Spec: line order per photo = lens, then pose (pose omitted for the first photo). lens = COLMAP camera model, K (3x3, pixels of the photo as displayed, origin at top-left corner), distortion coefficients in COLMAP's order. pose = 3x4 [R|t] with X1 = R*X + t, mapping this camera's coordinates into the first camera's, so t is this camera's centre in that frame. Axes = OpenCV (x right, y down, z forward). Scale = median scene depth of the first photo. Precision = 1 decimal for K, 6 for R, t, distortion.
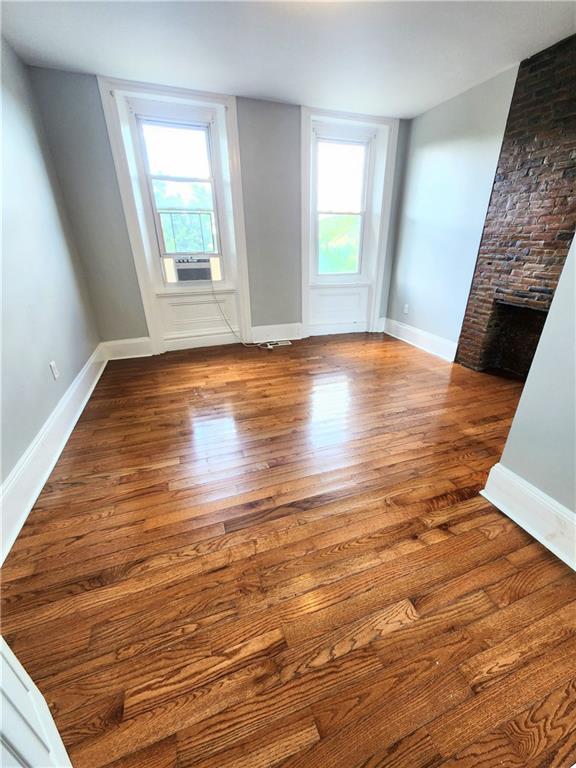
lens RADIAL K [[312.9, 0, 295.2], [0, 312.9, 382.7], [0, 0, 1]] dist [-0.000453, 0.000549]
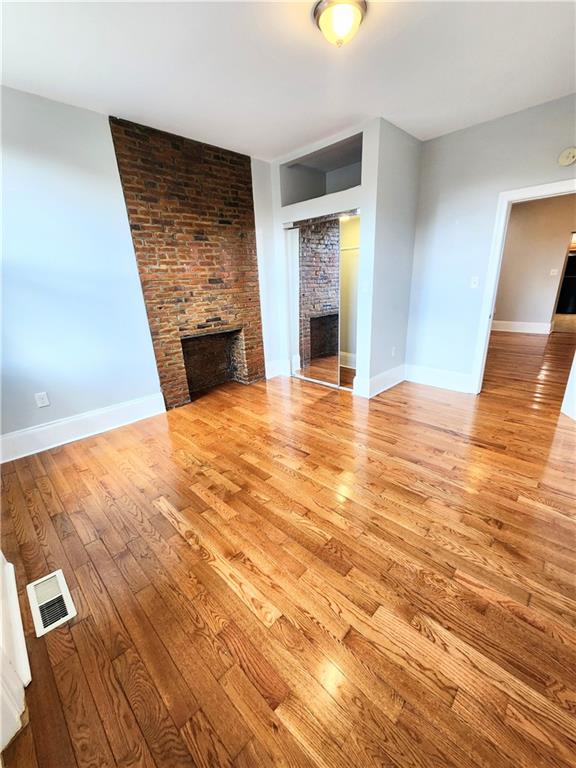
lens RADIAL K [[312.9, 0, 295.1], [0, 312.9, 383.7], [0, 0, 1]] dist [-0.000453, 0.000549]
pose [[-0.429603, -0.274453, 0.860301, -0.510903], [0.402955, 0.794319, 0.454625, -0.467229], [-0.808126, 0.541971, -0.230649, 1.005185]]
